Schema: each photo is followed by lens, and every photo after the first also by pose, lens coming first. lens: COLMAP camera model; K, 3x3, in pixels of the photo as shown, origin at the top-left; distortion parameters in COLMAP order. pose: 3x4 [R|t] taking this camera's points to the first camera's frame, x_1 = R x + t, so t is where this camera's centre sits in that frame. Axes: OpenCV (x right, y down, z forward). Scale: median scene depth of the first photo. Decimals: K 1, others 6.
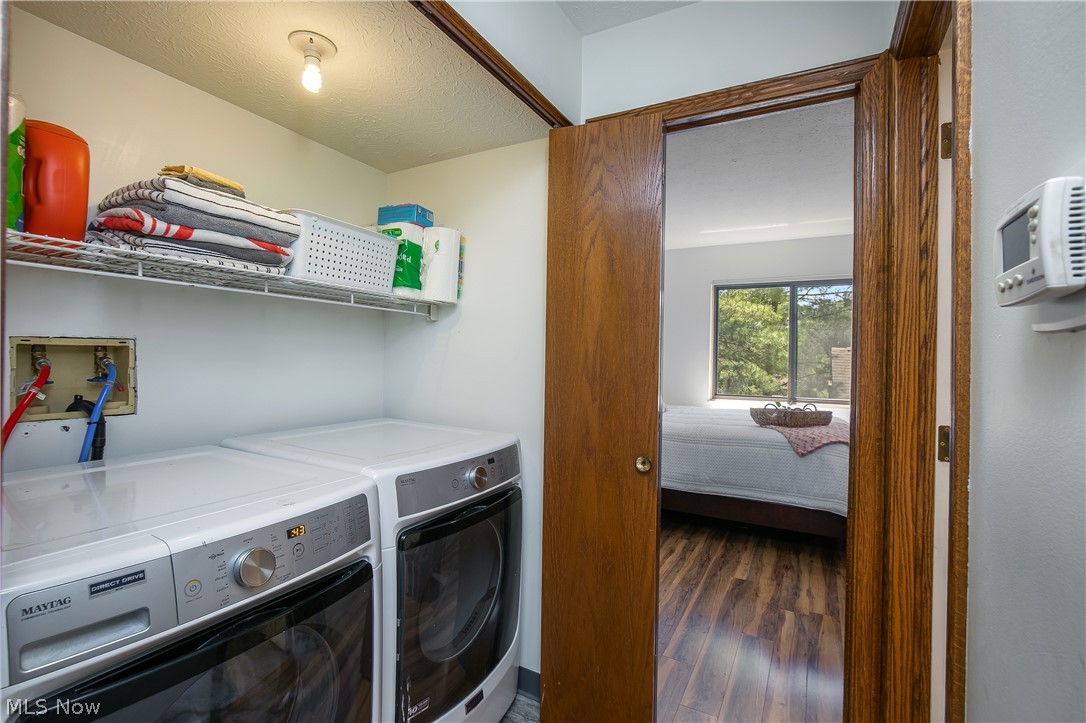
lens RADIAL K [[500.2, 0, 543.0], [0, 500.2, 361.5], [0, 0, 1]] dist [-0.000077, -0.000061]
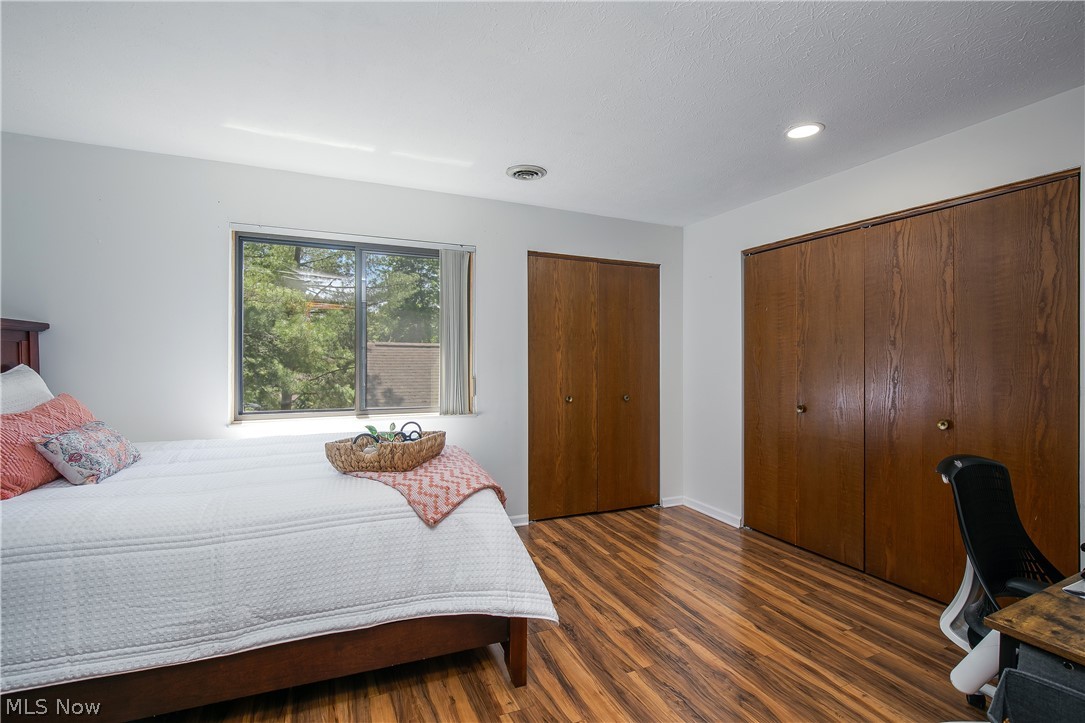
lens RADIAL K [[499.7, 0, 542.5], [0, 499.7, 361.5], [0, 0, 1]] dist [-0.000077, -0.000061]
pose [[0.614722, -0.022391, 0.788426, 0.142272], [0.015504, 0.999747, 0.016305, -0.002775], [-0.788592, 0.002200, 0.614913, 0.519551]]
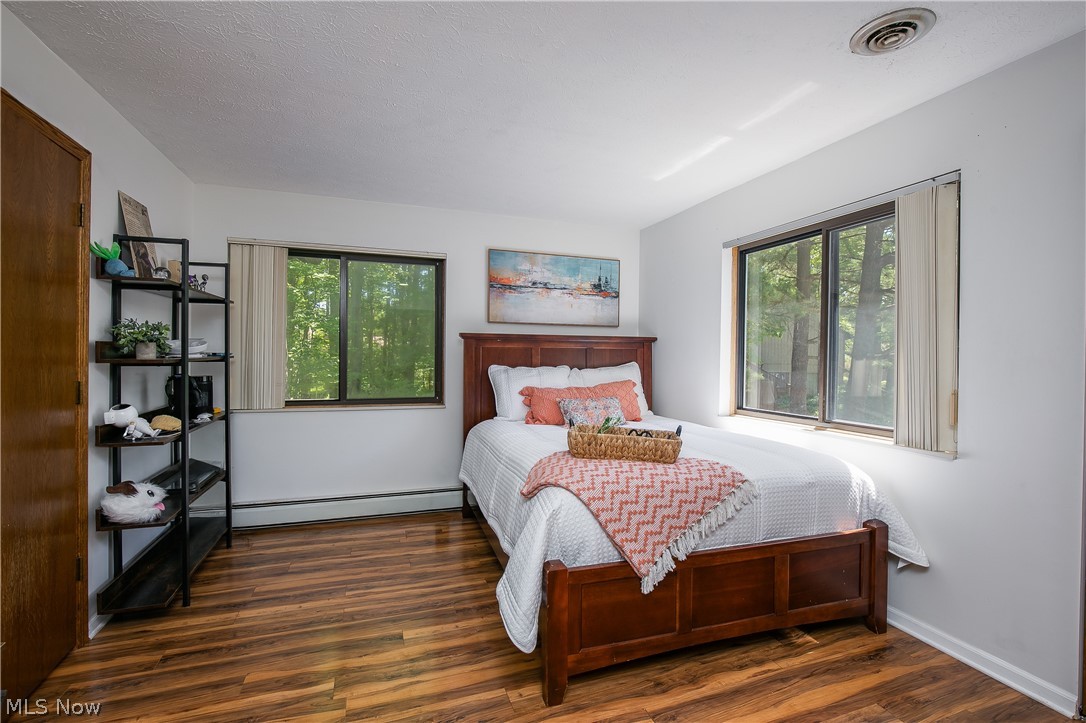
lens RADIAL K [[484.7, 0, 543.0], [0, 484.7, 361.5], [0, 0, 1]] dist [-0.042978, -0.000068]
pose [[0.747072, -0.007180, -0.664704, 0.891423], [-0.001753, 0.999917, -0.012772, 0.016363], [0.664741, 0.010707, 0.746997, 0.501213]]
